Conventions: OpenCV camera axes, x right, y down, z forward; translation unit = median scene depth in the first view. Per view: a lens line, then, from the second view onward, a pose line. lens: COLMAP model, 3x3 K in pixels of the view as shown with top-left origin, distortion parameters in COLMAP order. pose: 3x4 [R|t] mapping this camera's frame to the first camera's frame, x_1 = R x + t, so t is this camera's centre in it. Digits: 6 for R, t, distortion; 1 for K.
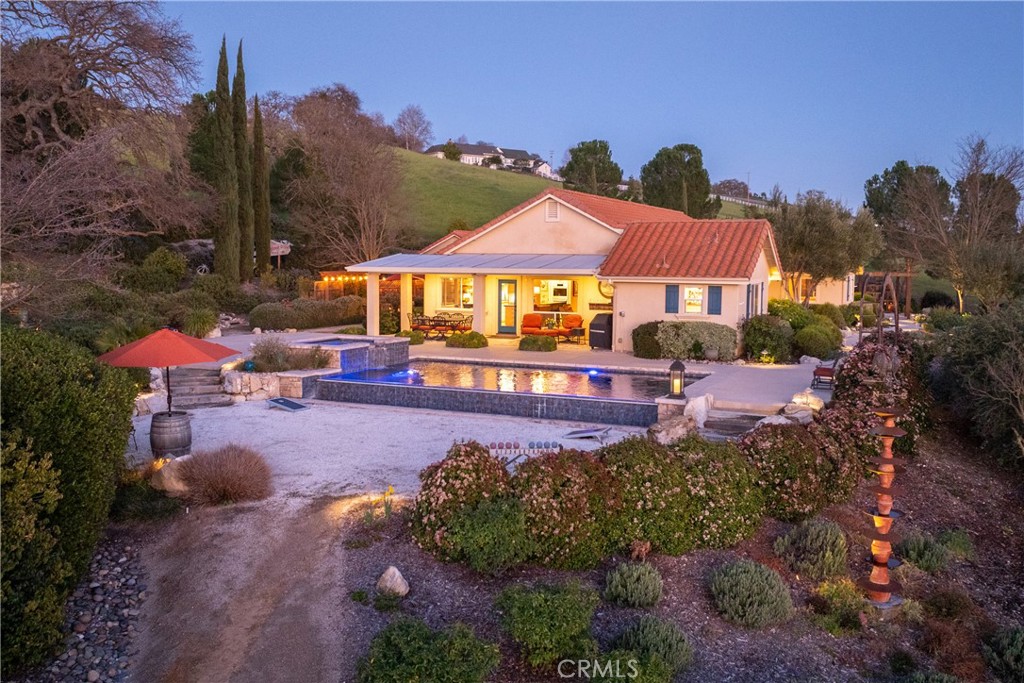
lens RADIAL K [[922.4, 0, 512.0], [0, 922.4, 341.5], [0, 0, 1]] dist [-0.030045, -0.007998]
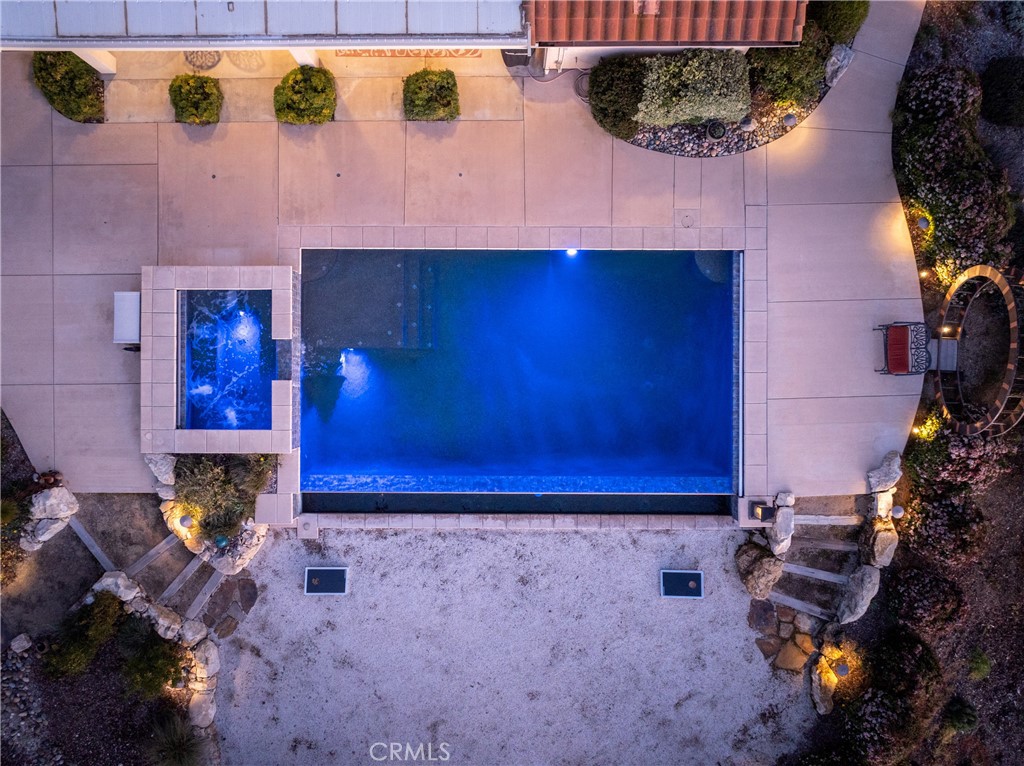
lens RADIAL K [[821.7, 0, 512.0], [0, 821.7, 383.0], [0, 0, 1]] dist [-0.022655, -0.004544]
pose [[0.916570, -0.399536, -0.016471, 0.011227], [0.046775, 0.066216, 0.996708, -0.782766], [-0.397130, -0.914323, 0.079380, 1.123714]]
